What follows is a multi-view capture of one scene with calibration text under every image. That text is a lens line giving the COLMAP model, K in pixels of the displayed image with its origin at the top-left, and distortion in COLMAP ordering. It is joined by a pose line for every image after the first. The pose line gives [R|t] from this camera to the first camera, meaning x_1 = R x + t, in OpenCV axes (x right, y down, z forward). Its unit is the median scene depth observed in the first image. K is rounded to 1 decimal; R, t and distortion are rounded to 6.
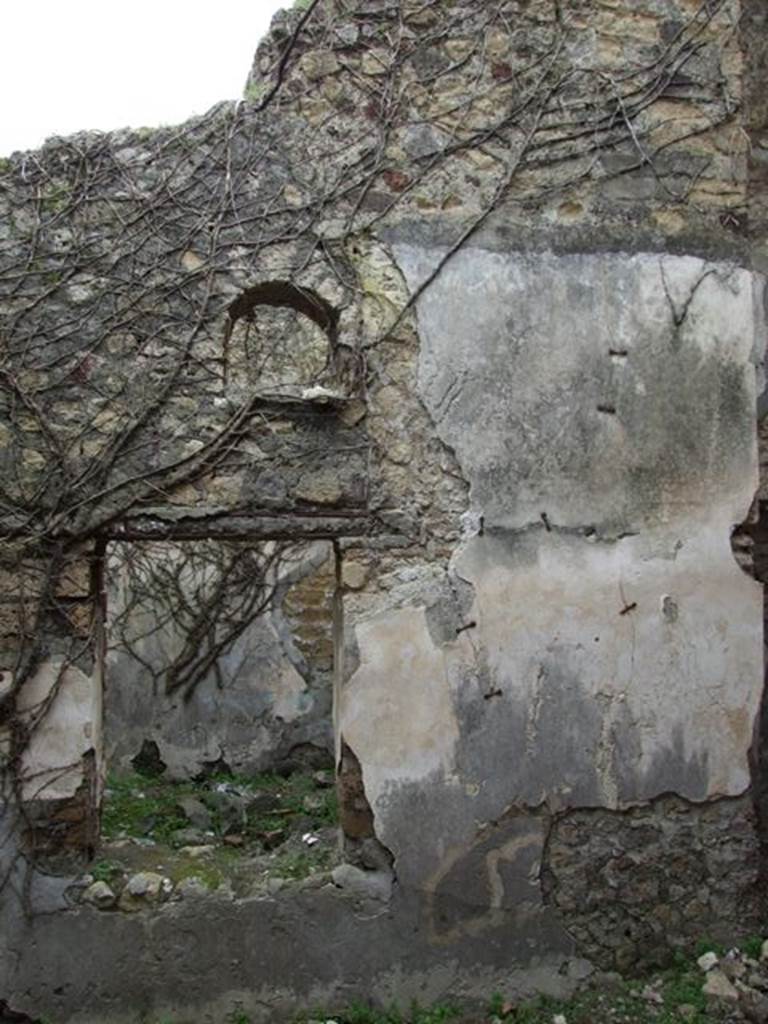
lens RADIAL K [[810.5, 0, 338.8], [0, 810.5, 525.9], [0, 0, 1]] dist [-0.062966, 0.042264]
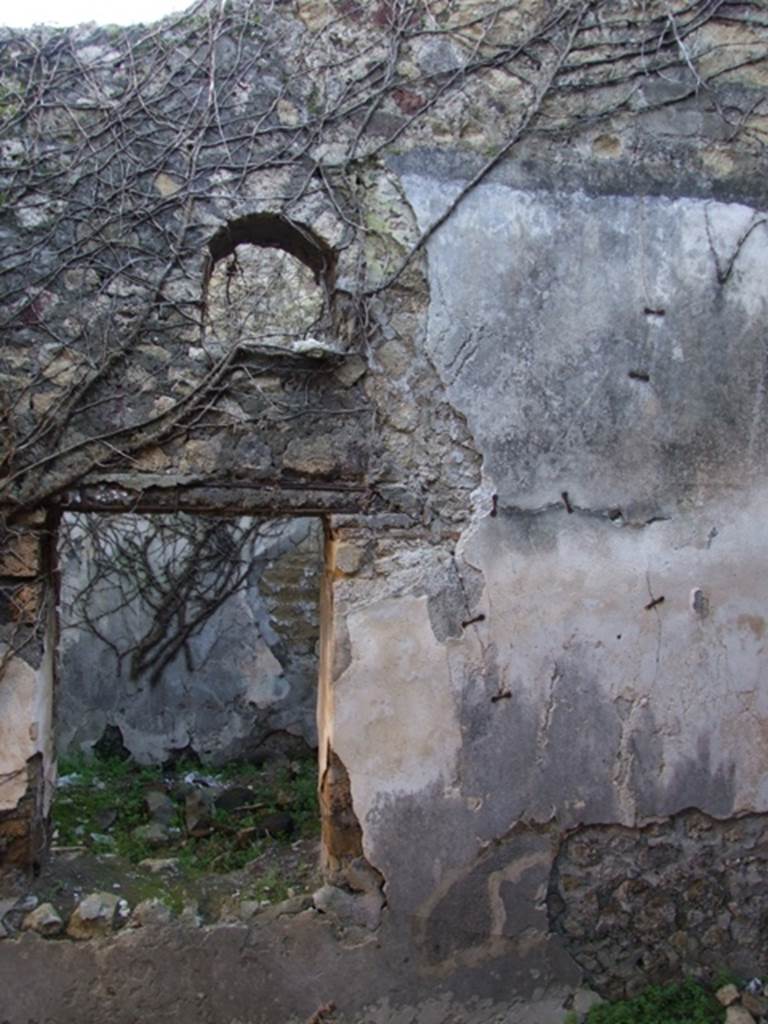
lens RADIAL K [[801.5, 0, 342.1], [0, 801.5, 520.8], [0, 0, 1]] dist [-0.063790, 0.056322]
pose [[0.998939, 0.024375, 0.039076, -0.021472], [-0.025424, 0.999323, 0.026594, -0.002038], [-0.038402, -0.027559, 0.998882, 0.146348]]
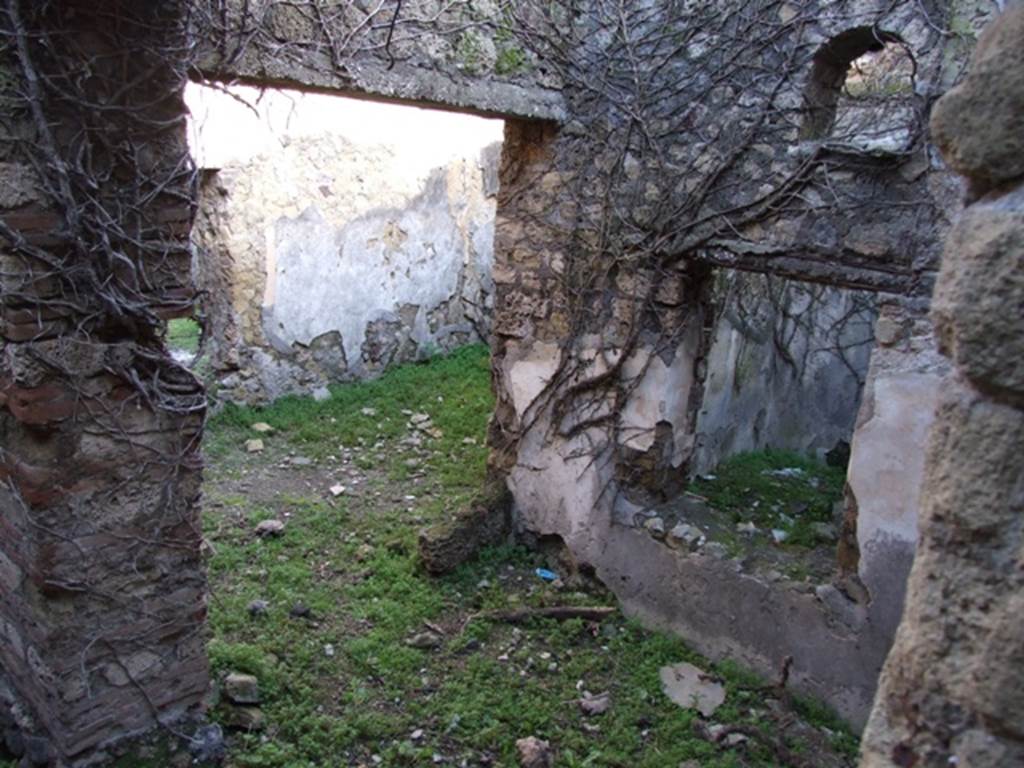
lens RADIAL K [[810.5, 0, 512.0], [0, 810.5, 384.0], [0, 0, 1]] dist [-0.062966, 0.042264]
pose [[0.625054, 0.249479, -0.739640, 0.492651], [-0.071017, 0.961796, 0.264397, -0.109063], [0.777344, -0.112736, 0.618892, 0.005435]]
